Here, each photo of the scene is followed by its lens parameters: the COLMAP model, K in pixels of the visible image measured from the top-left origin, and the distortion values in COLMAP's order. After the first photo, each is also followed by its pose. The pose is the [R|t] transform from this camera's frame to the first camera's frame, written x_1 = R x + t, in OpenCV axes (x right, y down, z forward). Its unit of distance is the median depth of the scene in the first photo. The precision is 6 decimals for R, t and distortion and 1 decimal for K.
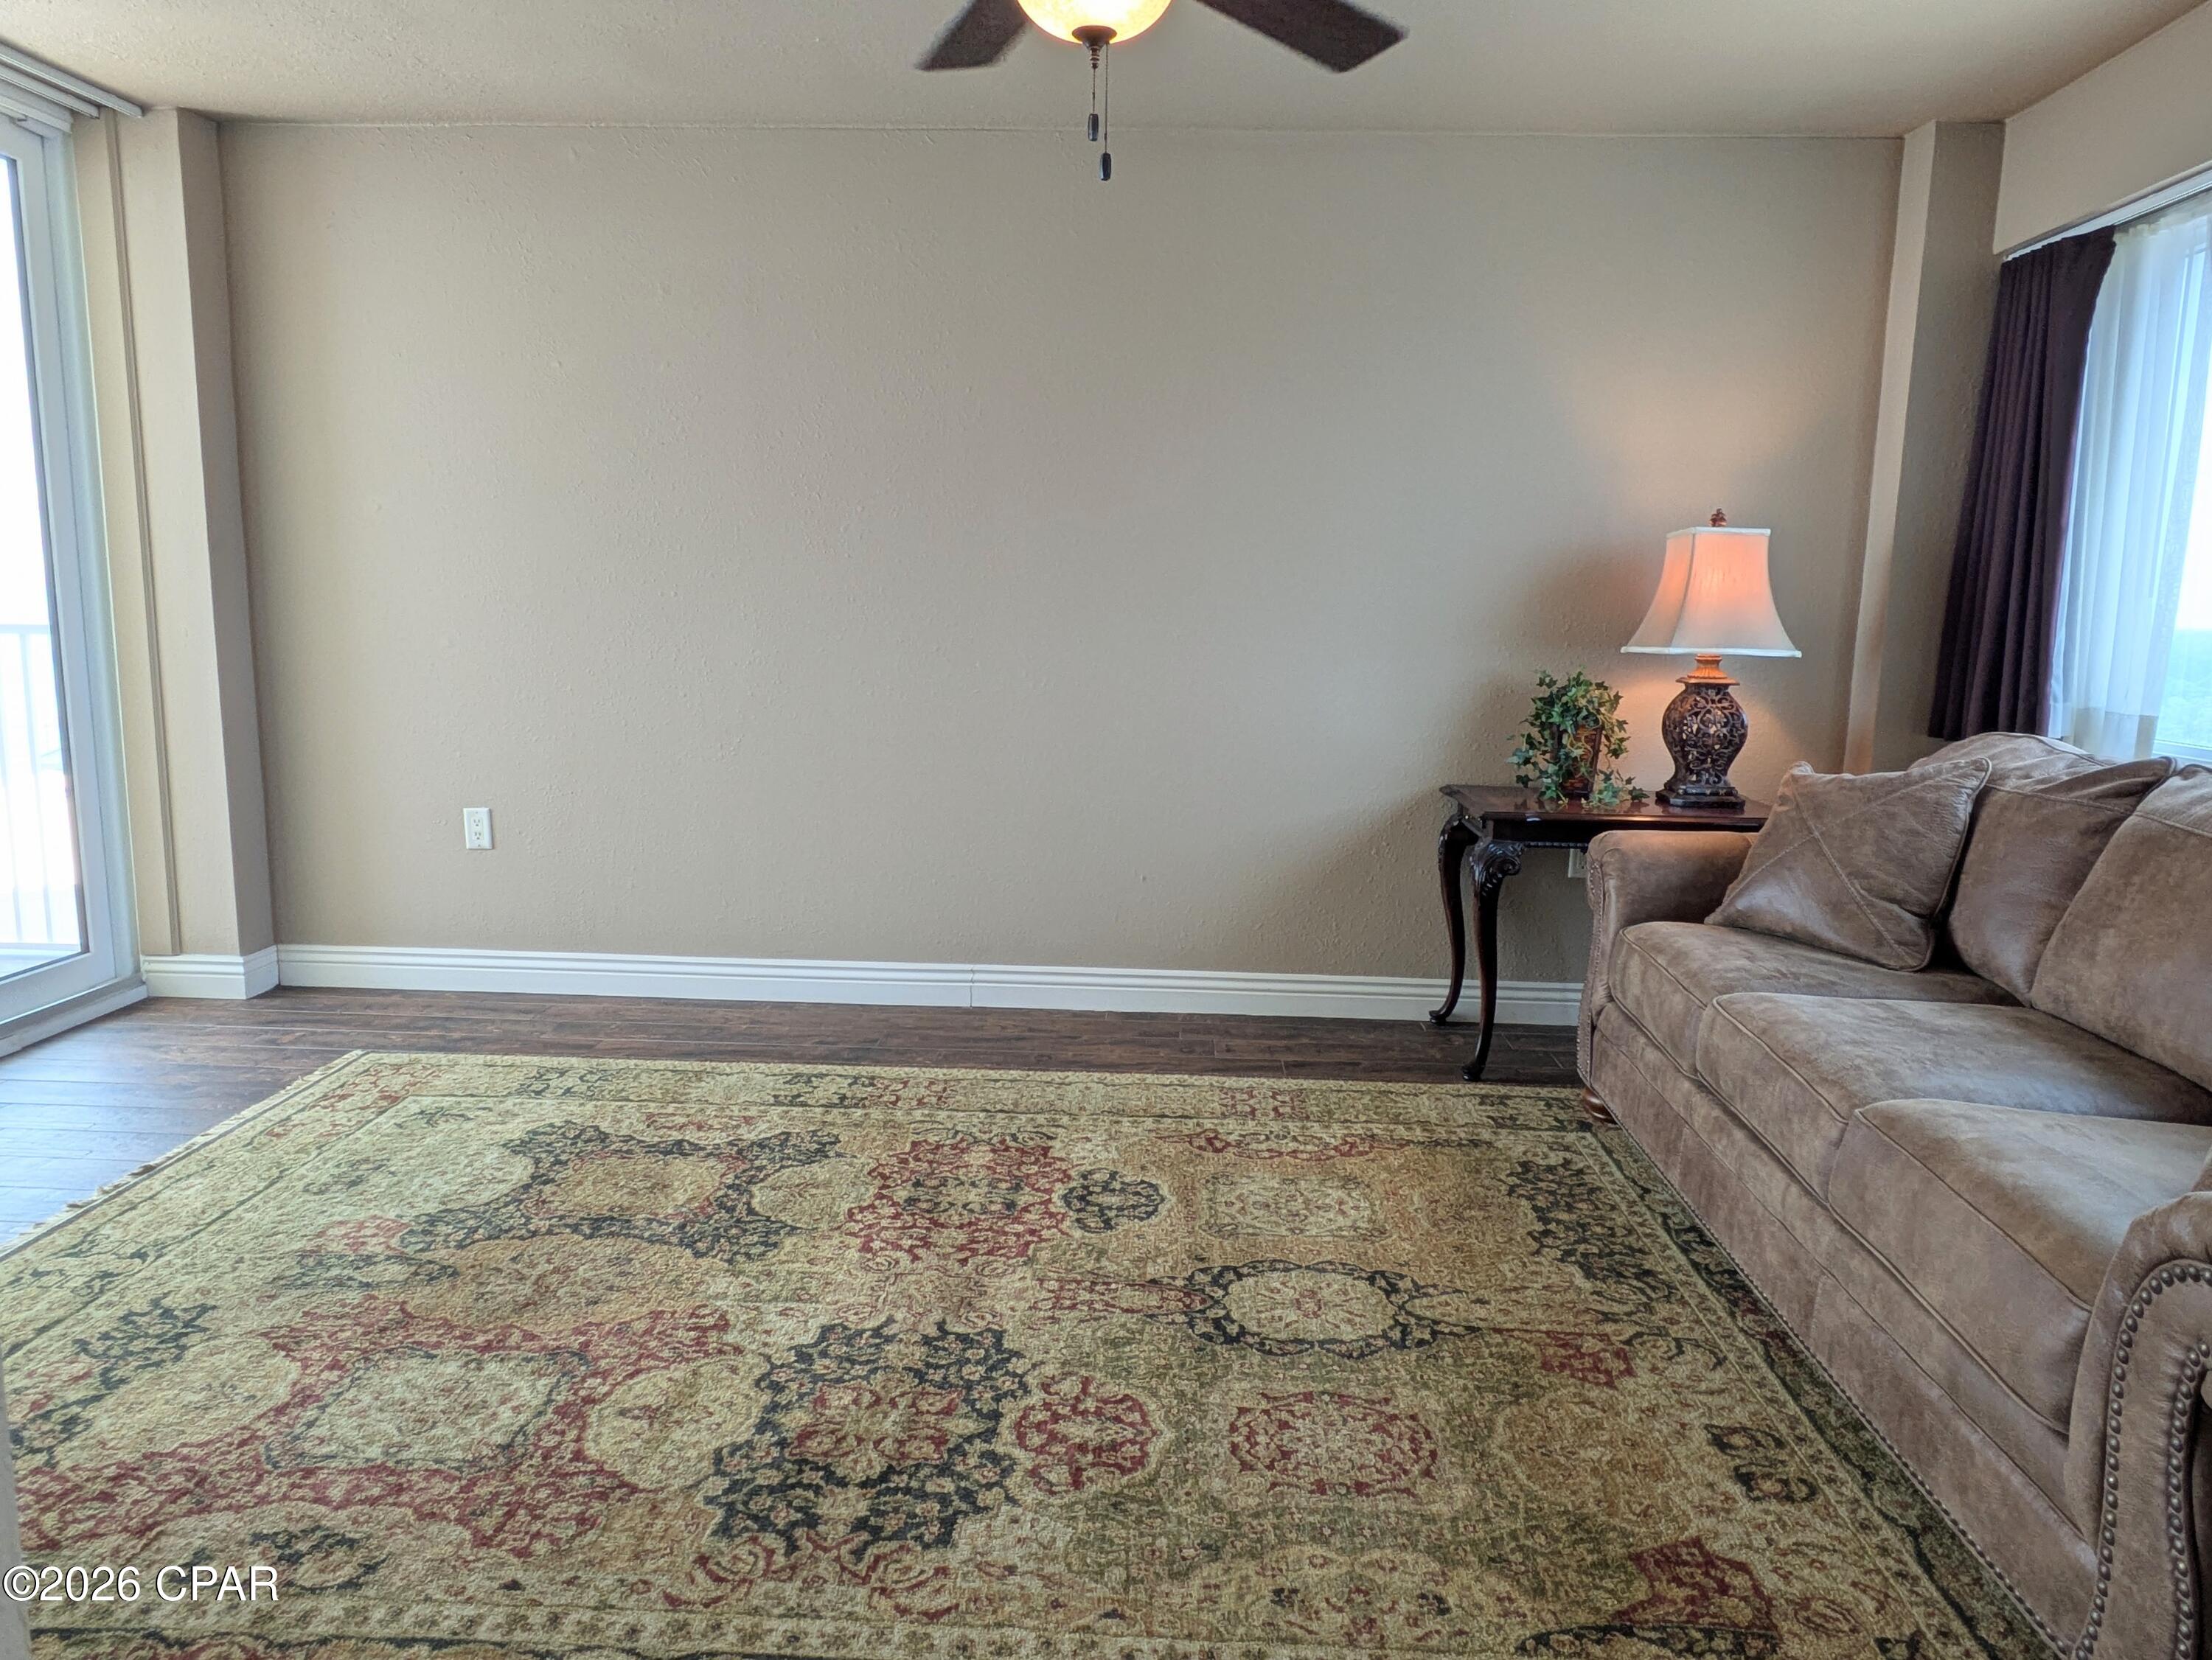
lens RADIAL K [[1428.1, 0, 1128.7], [0, 1428.1, 821.2], [0, 0, 1]] dist [0.001911, -0.005399]
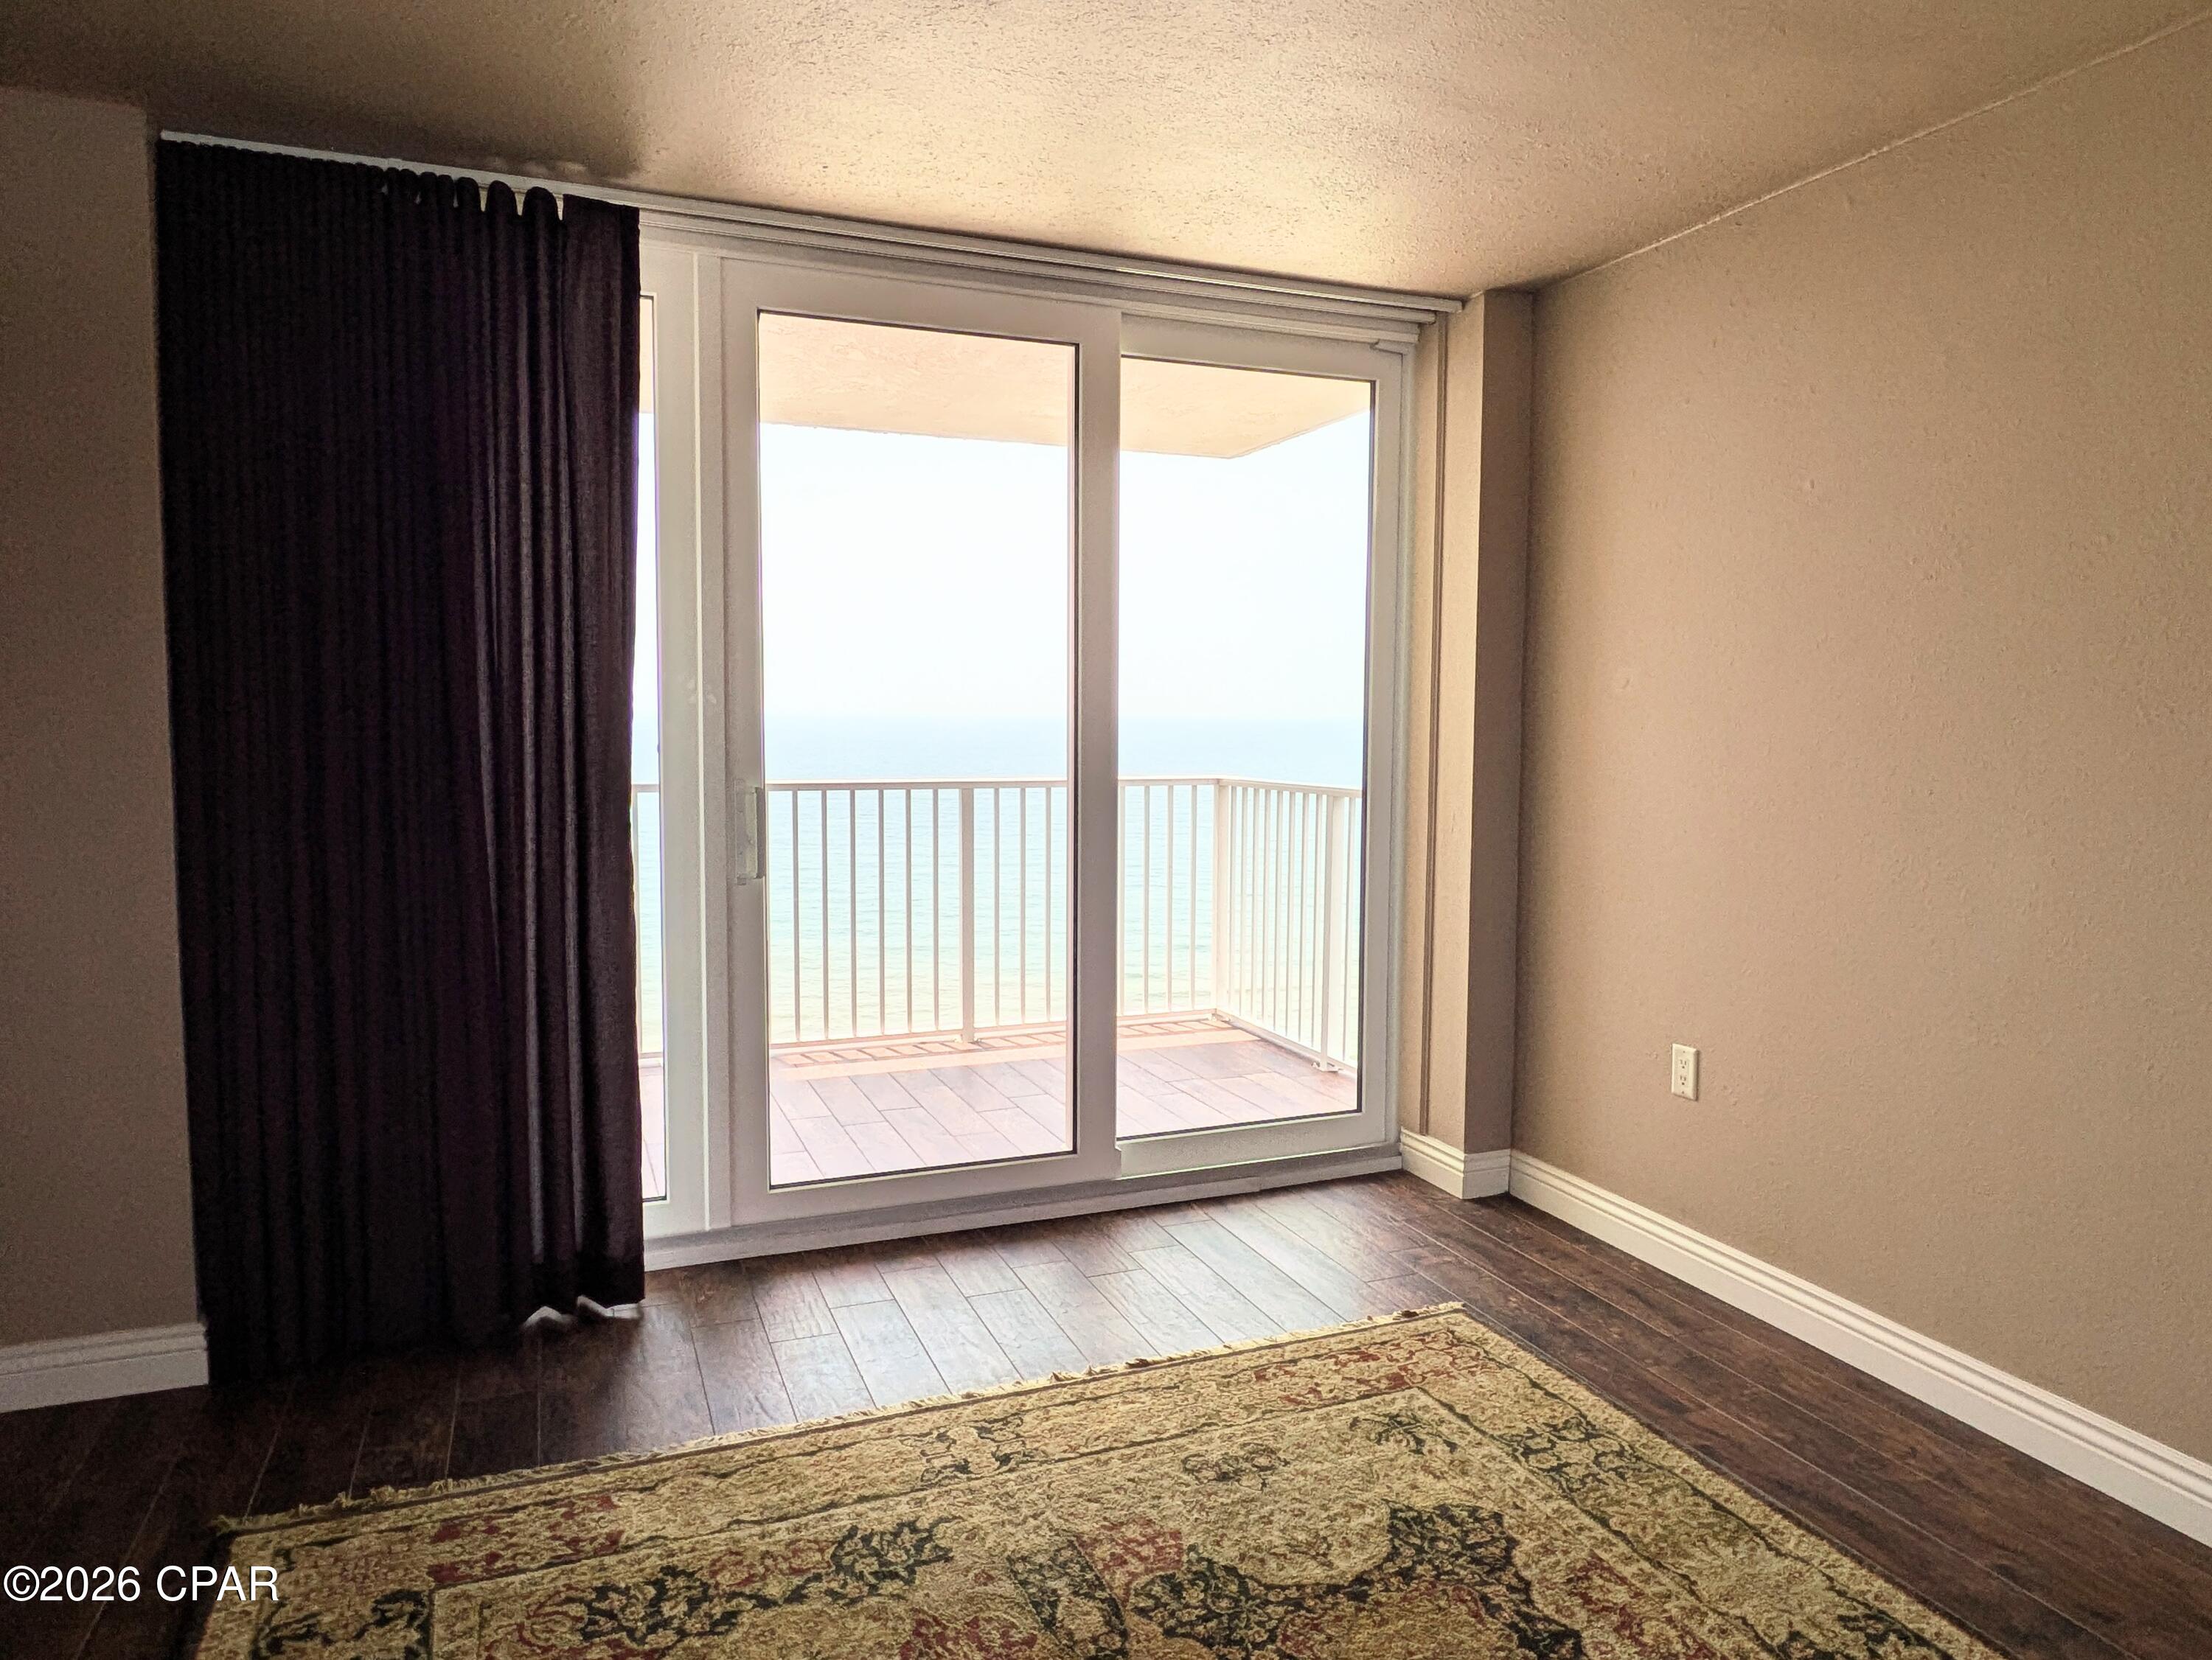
lens RADIAL K [[1428.1, 0, 1128.7], [0, 1428.1, 821.2], [0, 0, 1]] dist [0.001911, -0.005399]
pose [[0.415988, 0.051703, -0.907899, 0.210762], [-0.138201, 0.990380, -0.006922, -0.133928], [0.898807, 0.128352, 0.419132, 0.577969]]
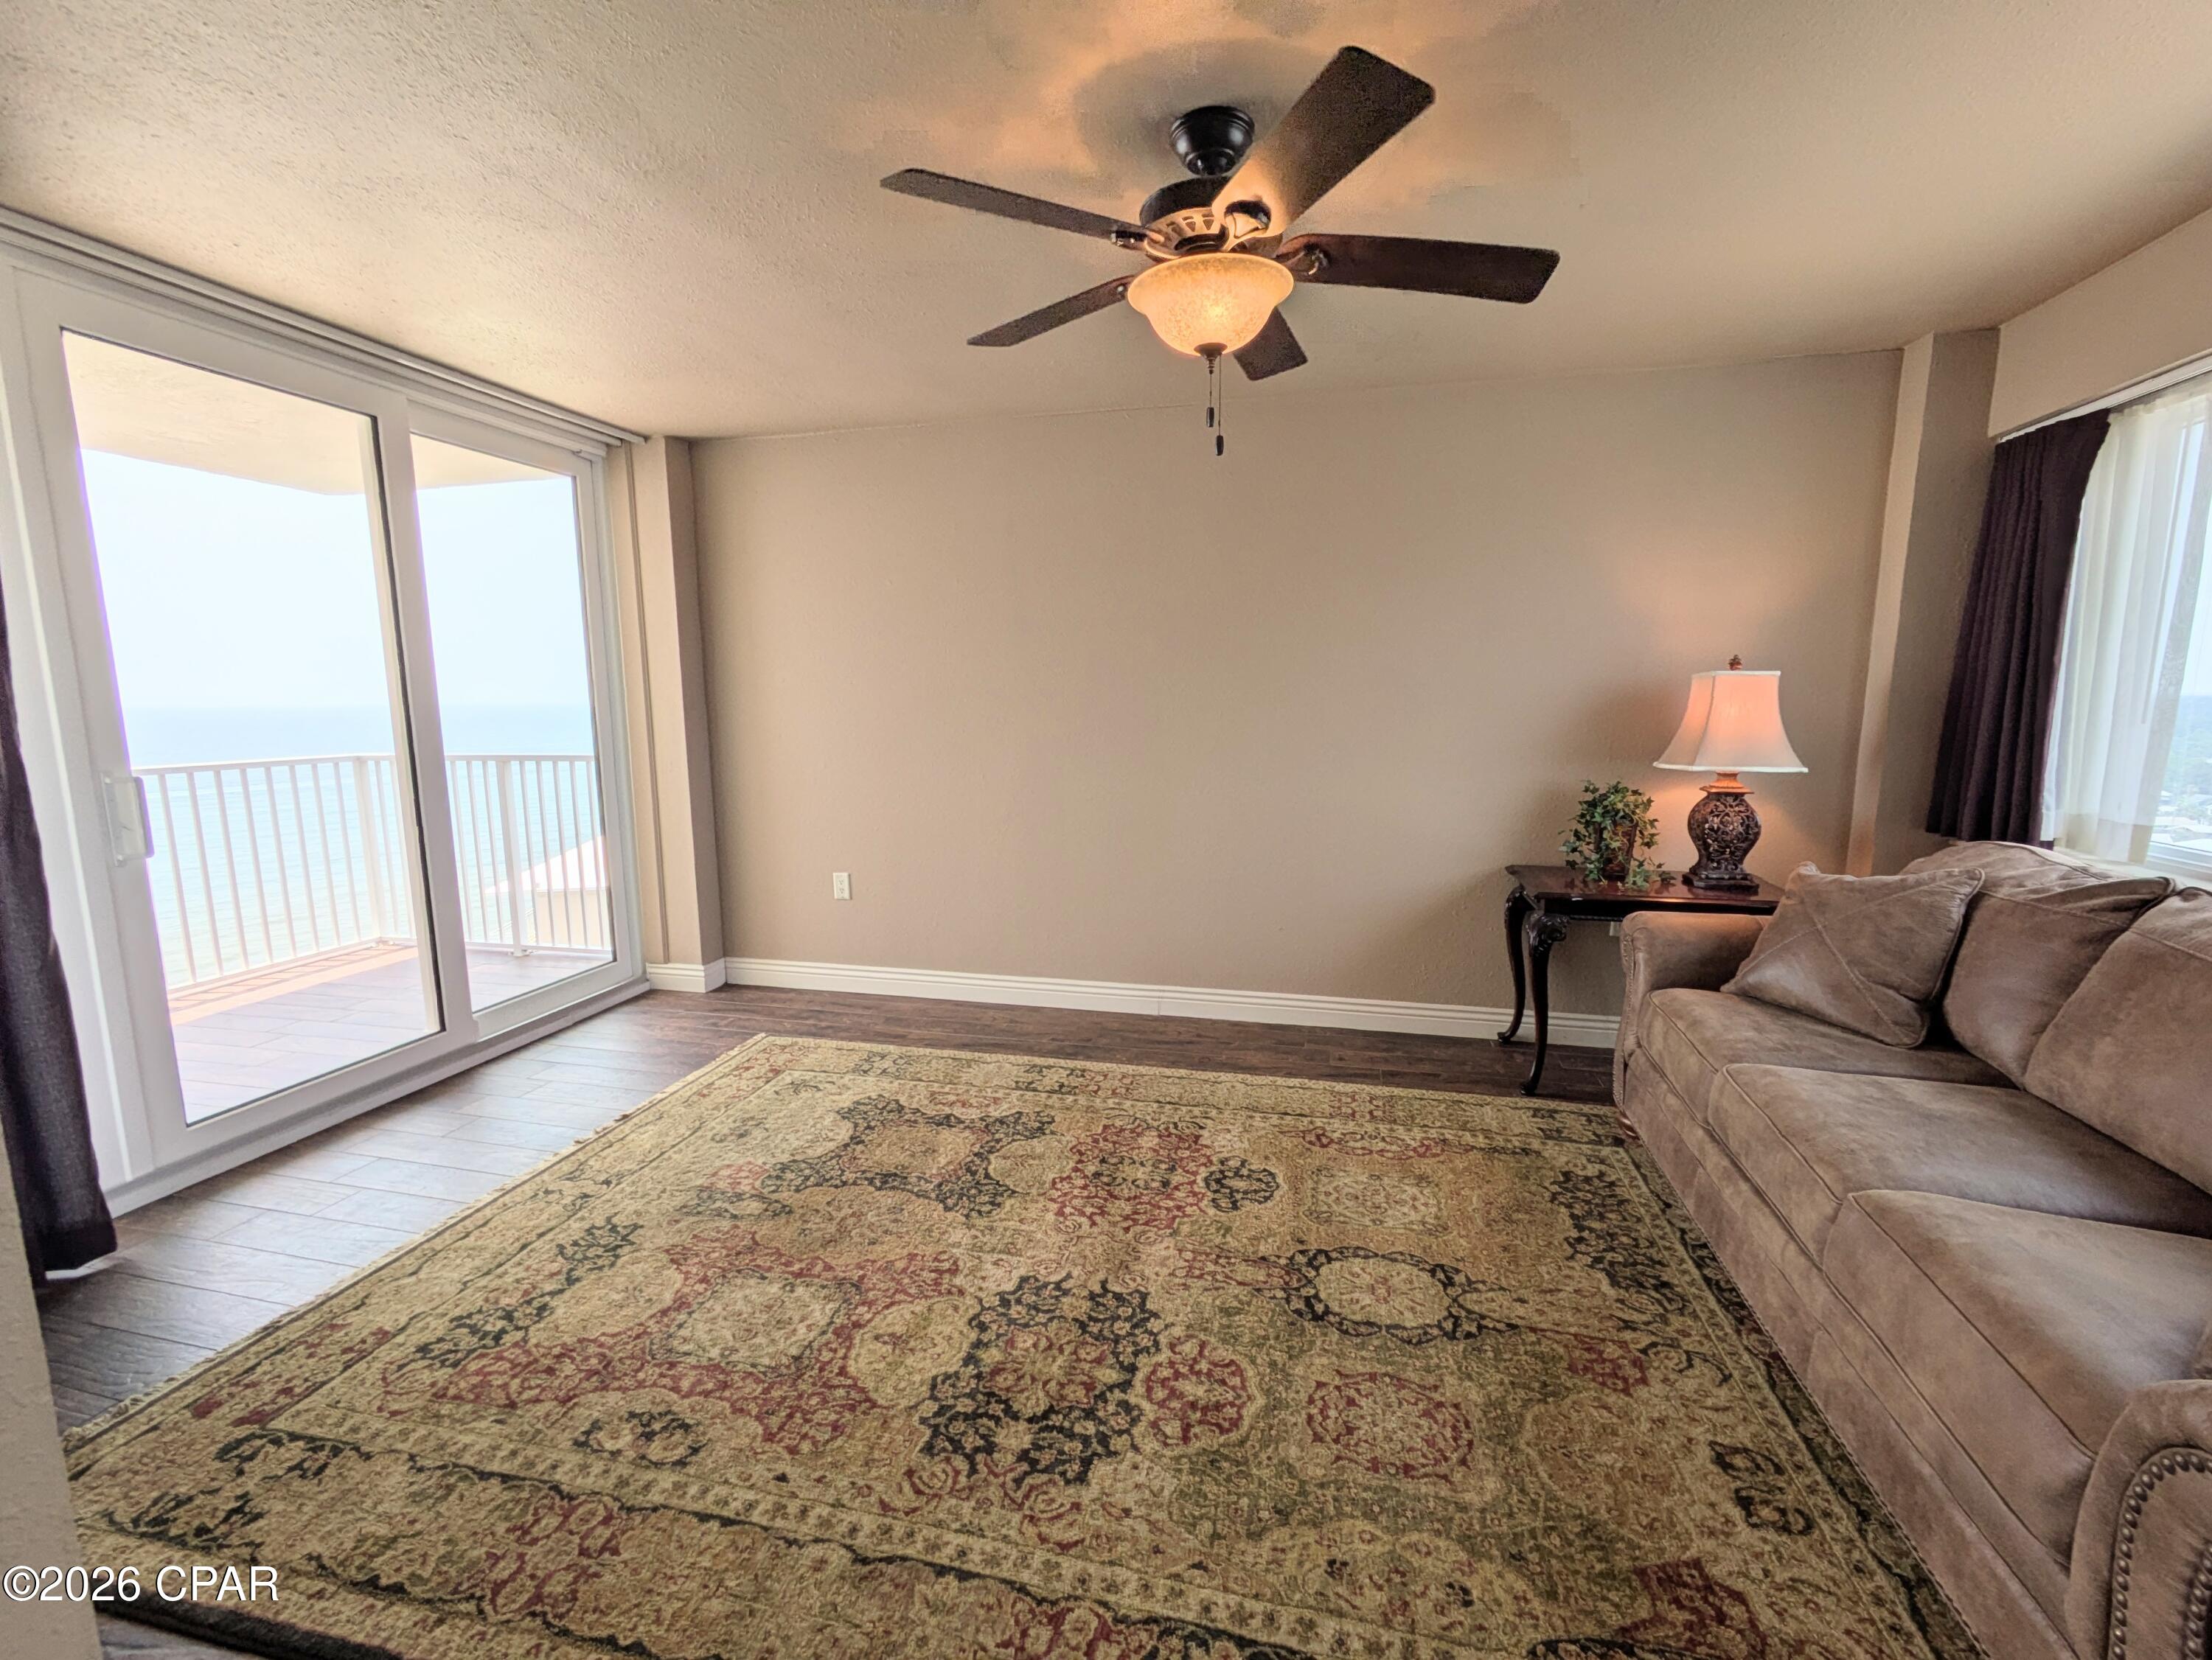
lens RADIAL K [[954.5, 0, 1111.9], [0, 954.5, 836.5], [0, 0, 1]] dist [-0.003787, 0.004328]
pose [[0.980007, 0.003001, -0.198939, 0.052348], [-0.004589, 0.999961, -0.007522, -0.065795], [0.198909, 0.008284, 0.979983, 0.080295]]
